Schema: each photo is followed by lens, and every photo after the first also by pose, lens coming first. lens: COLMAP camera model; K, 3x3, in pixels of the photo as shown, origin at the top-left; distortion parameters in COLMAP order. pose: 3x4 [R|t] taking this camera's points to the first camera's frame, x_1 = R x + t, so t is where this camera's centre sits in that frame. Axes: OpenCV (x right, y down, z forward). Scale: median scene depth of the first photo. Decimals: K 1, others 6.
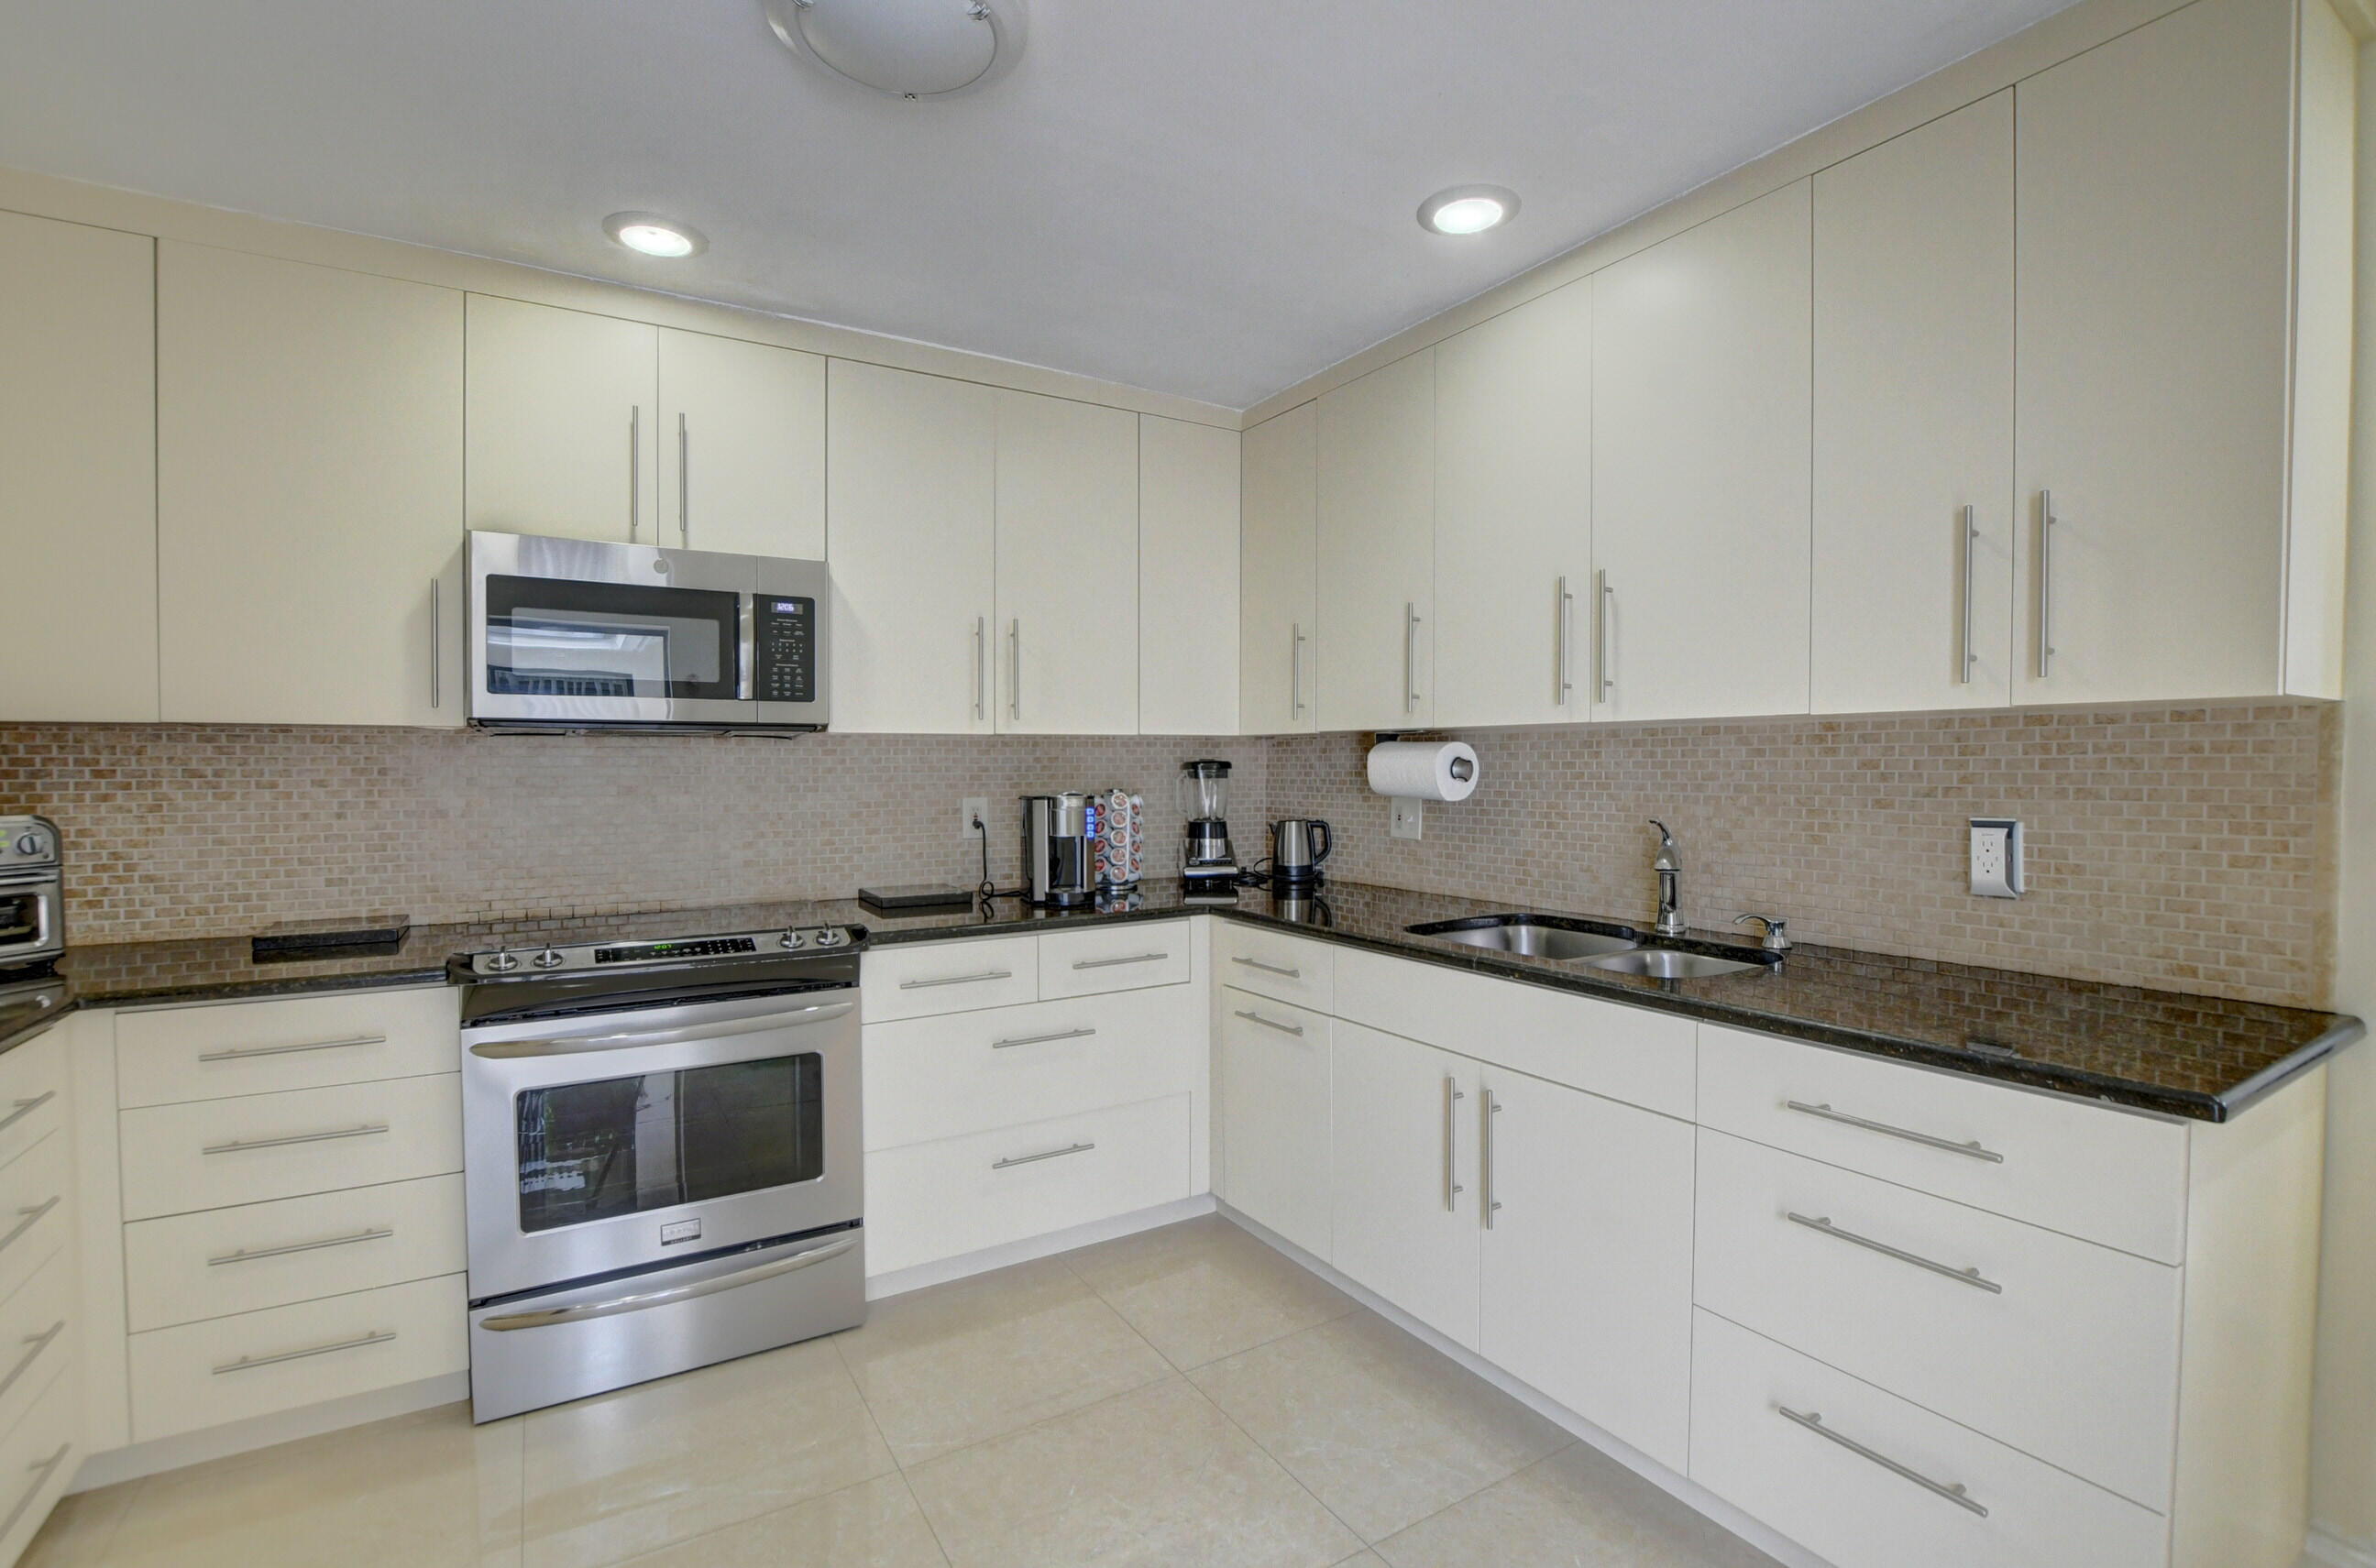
lens RADIAL K [[1054.2, 0, 1192.4], [0, 1054.2, 798.0], [0, 0, 1]] dist [-0.030830, 0.002079]
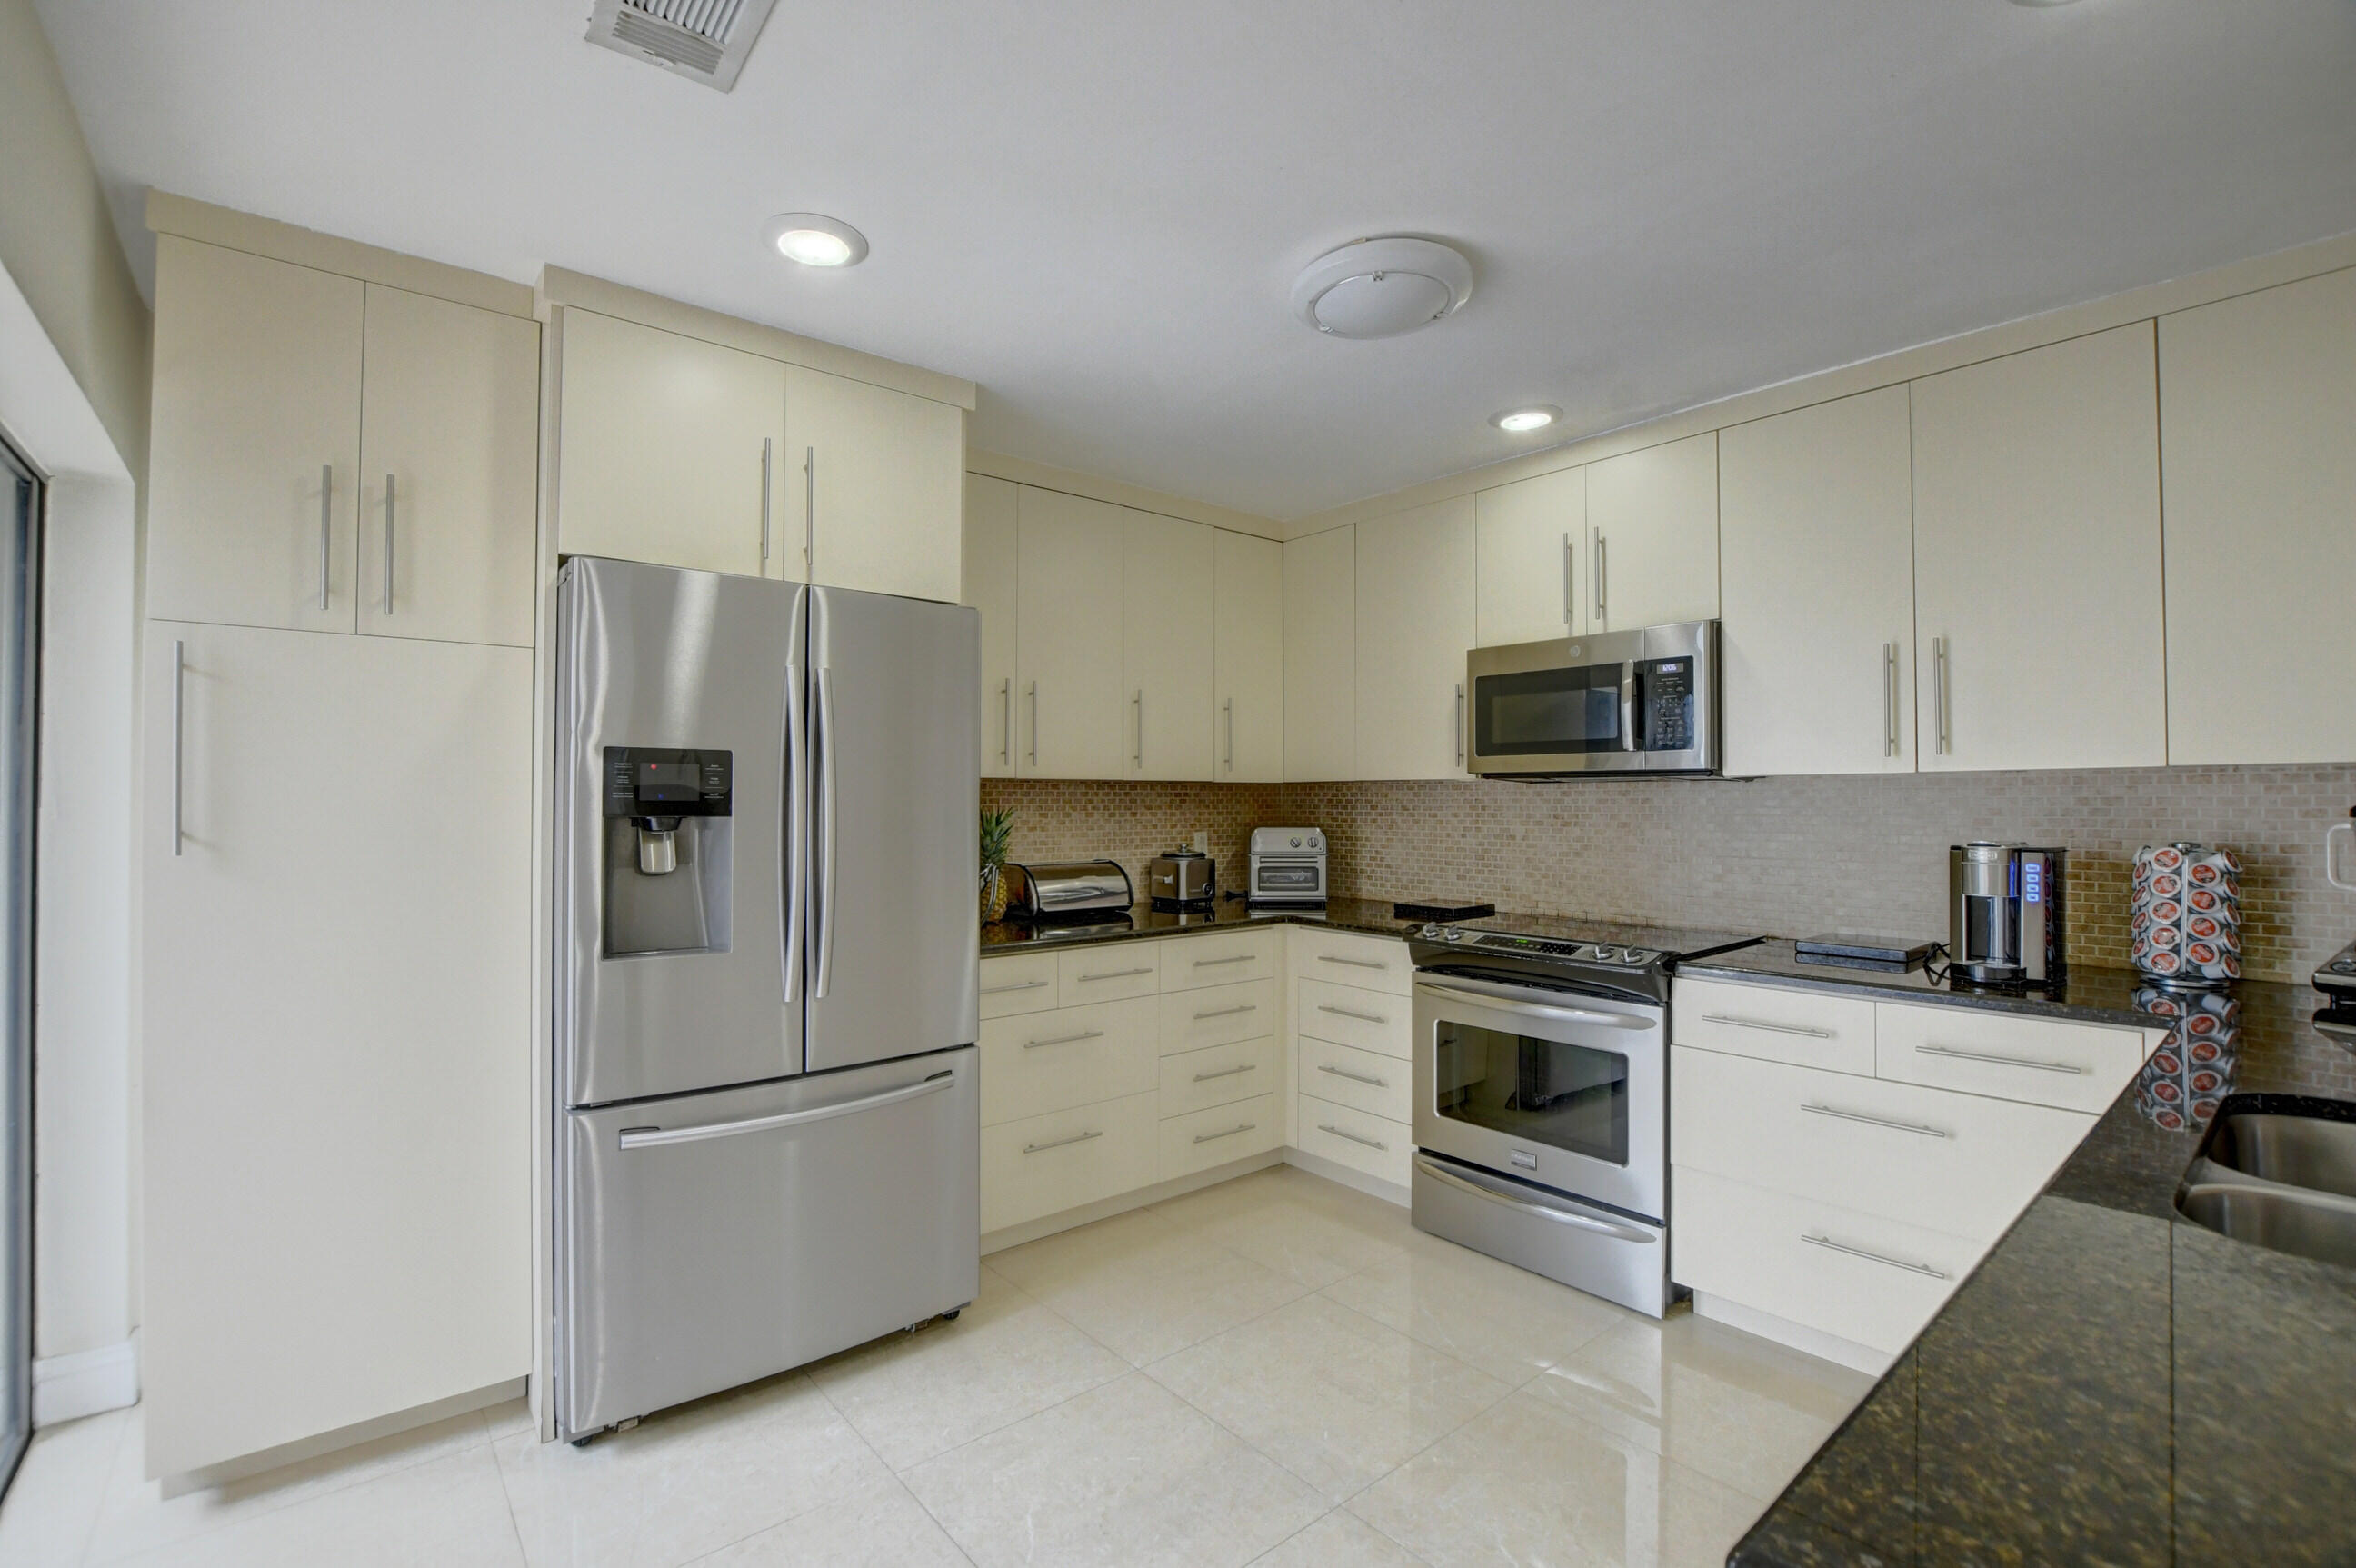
lens RADIAL K [[1045.5, 0, 1177.6], [0, 1045.5, 782.6], [0, 0, 1]] dist [-0.030830, 0.002079]
pose [[0.156368, -0.014669, -0.987590, 0.635114], [-0.032848, 0.999259, -0.020043, -0.016479], [0.987153, 0.035575, 0.155770, 0.296162]]
